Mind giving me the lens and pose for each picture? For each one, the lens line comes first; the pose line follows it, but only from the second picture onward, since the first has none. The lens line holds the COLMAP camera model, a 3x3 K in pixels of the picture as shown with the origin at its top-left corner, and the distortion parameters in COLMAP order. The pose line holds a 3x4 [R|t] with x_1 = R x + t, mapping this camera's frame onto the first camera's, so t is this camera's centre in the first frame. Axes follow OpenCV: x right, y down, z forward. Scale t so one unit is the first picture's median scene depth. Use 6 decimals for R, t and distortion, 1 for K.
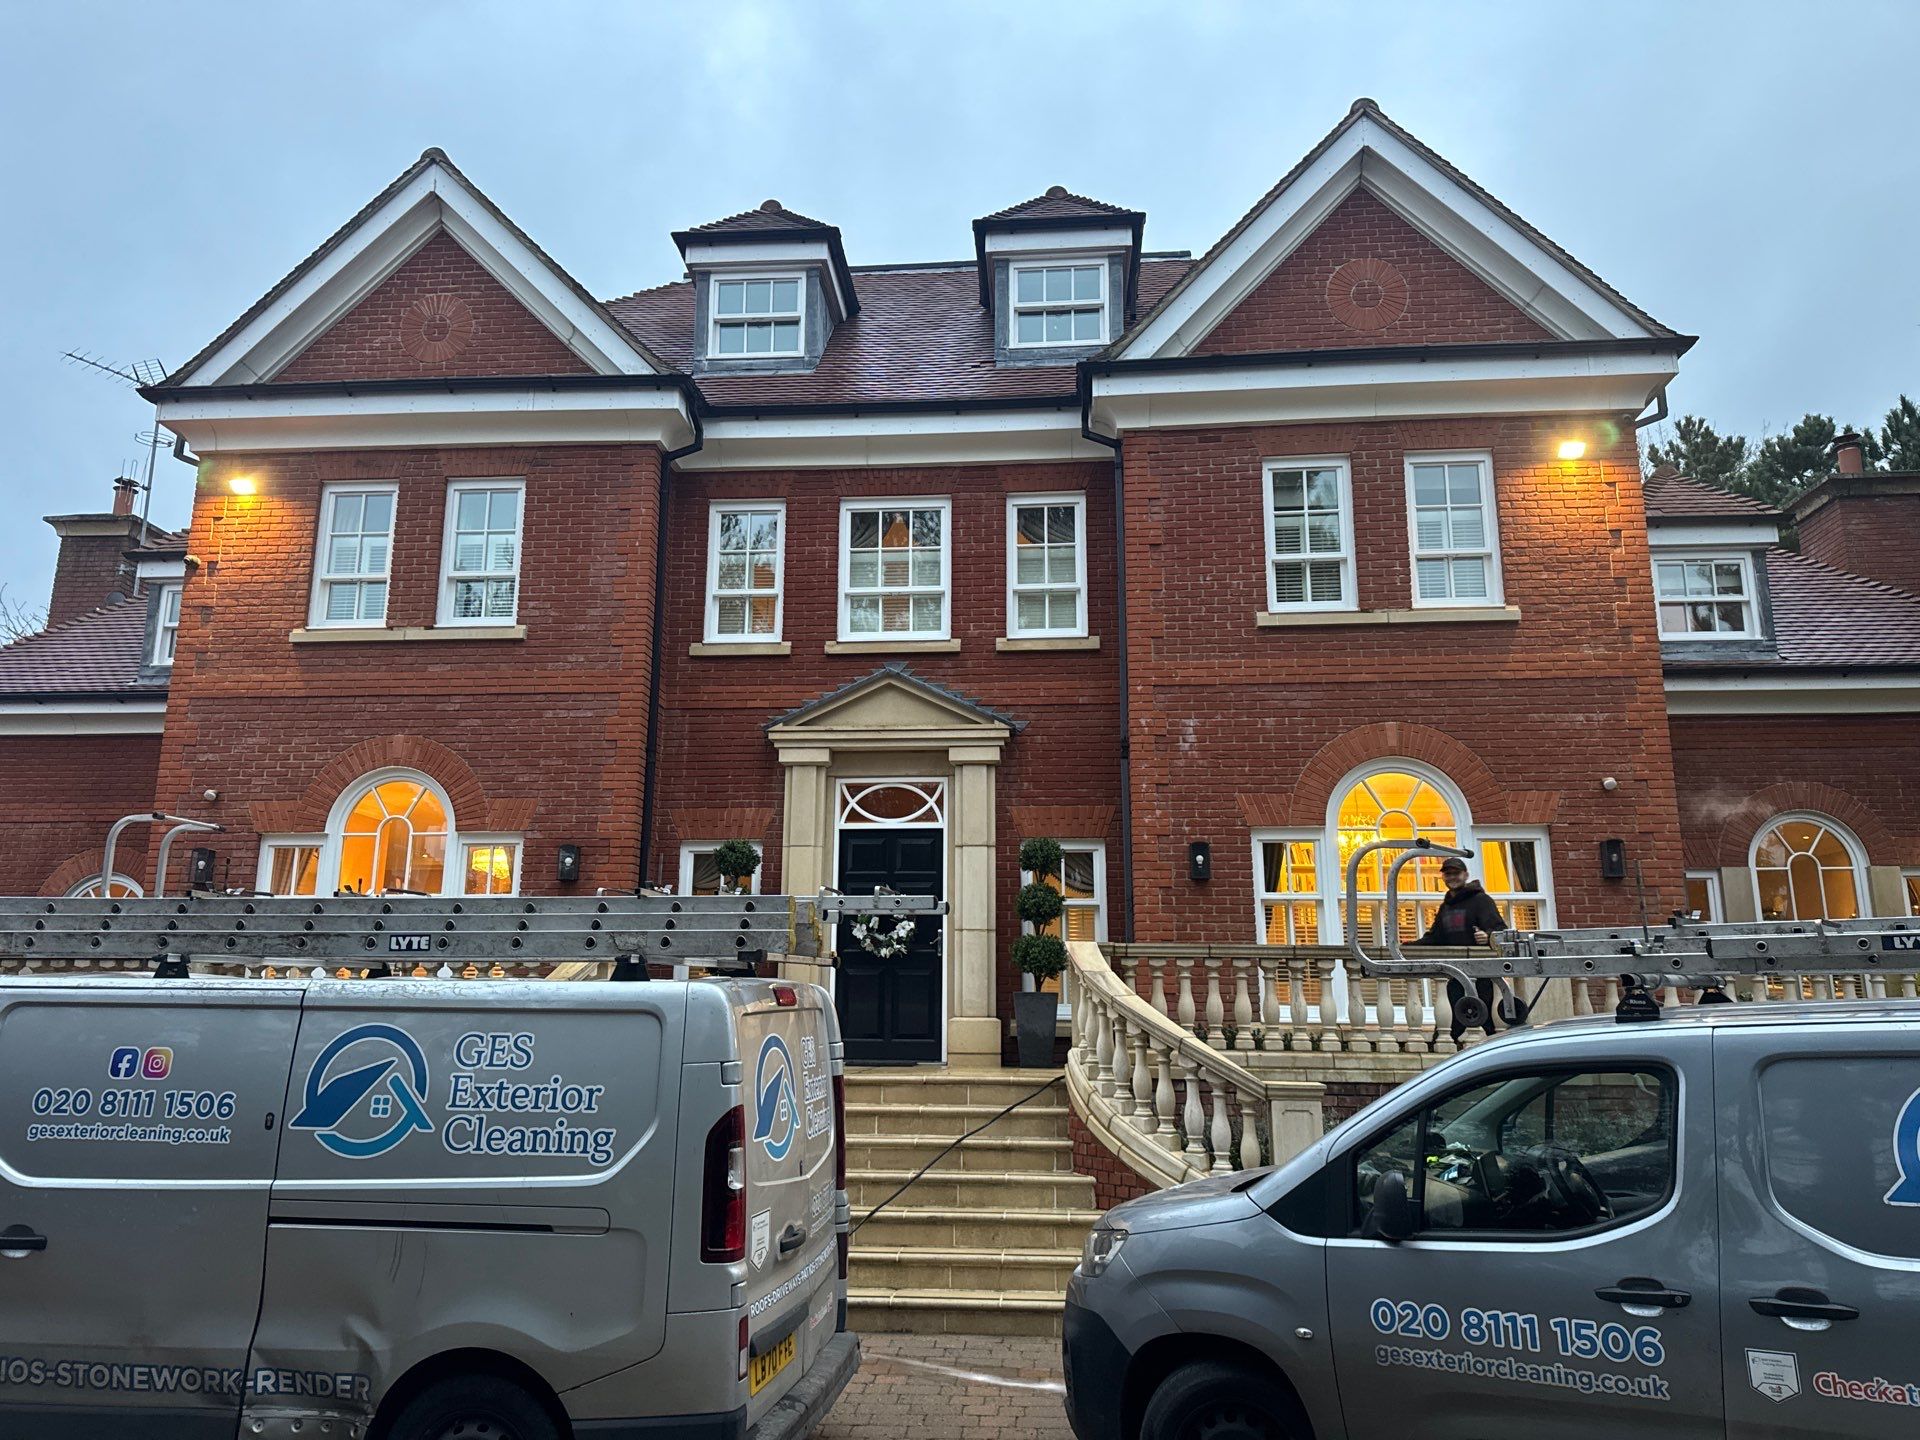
lens RADIAL K [[1345.7, 0, 954.9], [0, 1345.7, 722.9], [0, 0, 1]] dist [0.041286, -0.047116]
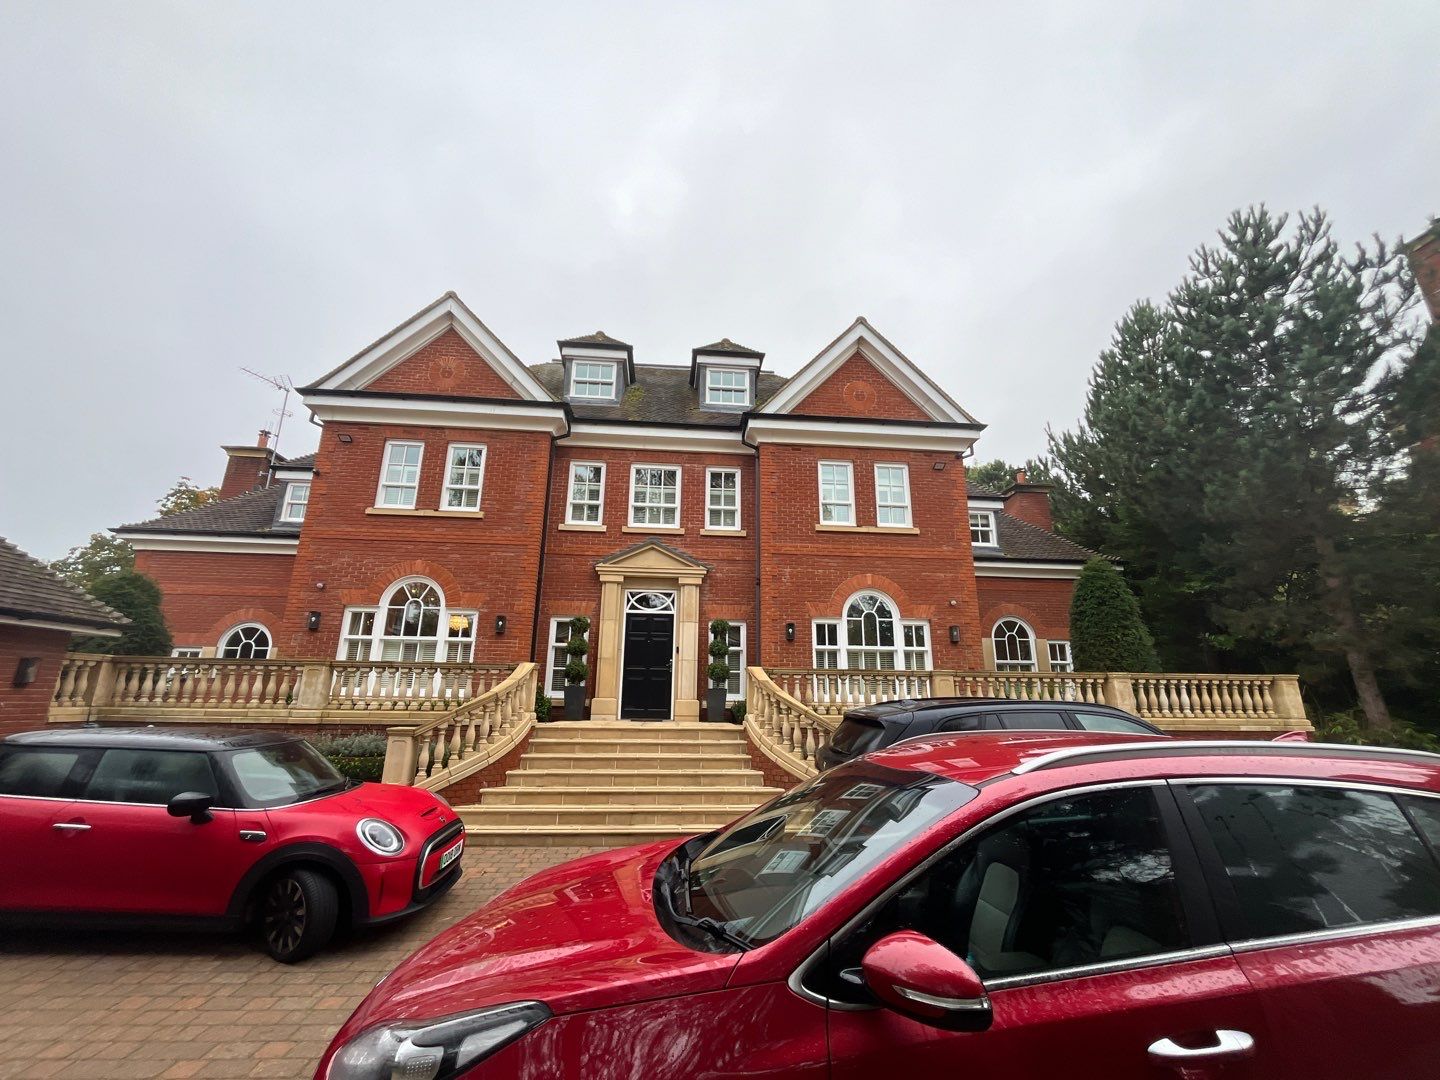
lens RADIAL K [[584.4, 0, 720.0], [0, 584.4, 540.0], [0, 0, 1]] dist [-0.006553, 0.000886]
pose [[0.985716, 0.050557, 0.160646, -0.096931], [-0.043156, 0.997854, -0.049234, 0.001836], [-0.162791, 0.041598, 0.985783, 0.028036]]
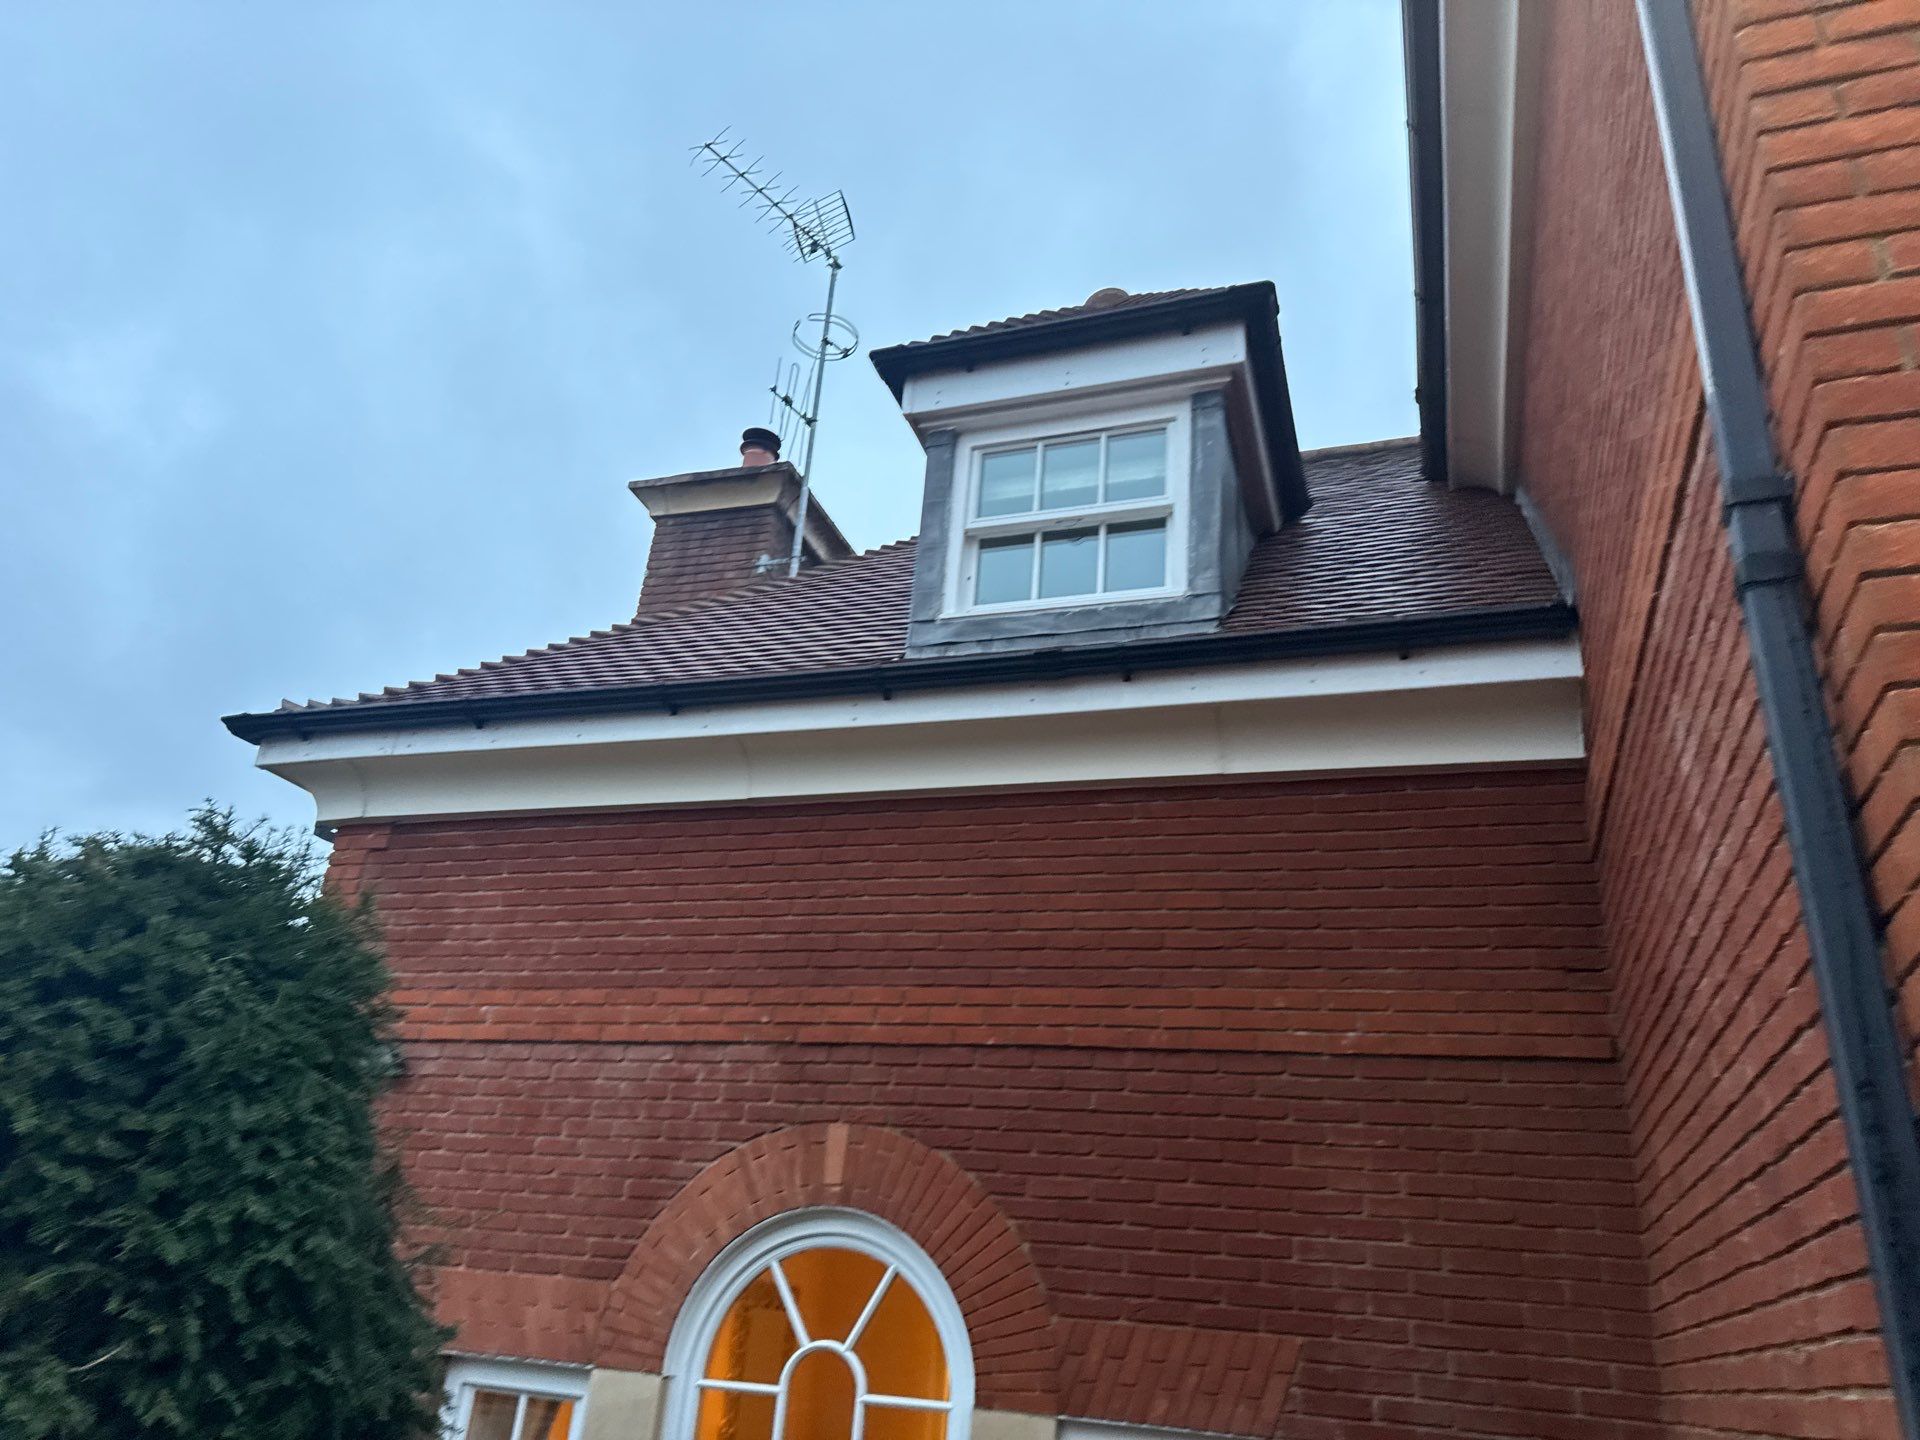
lens RADIAL K [[1345.7, 0, 954.9], [0, 1345.7, 722.9], [0, 0, 1]] dist [0.041286, -0.047116]
pose [[0.964622, -0.034302, -0.261397, -0.646278], [-0.024235, 0.975764, -0.217479, 0.085279], [0.262521, 0.216120, 0.940412, 0.867708]]
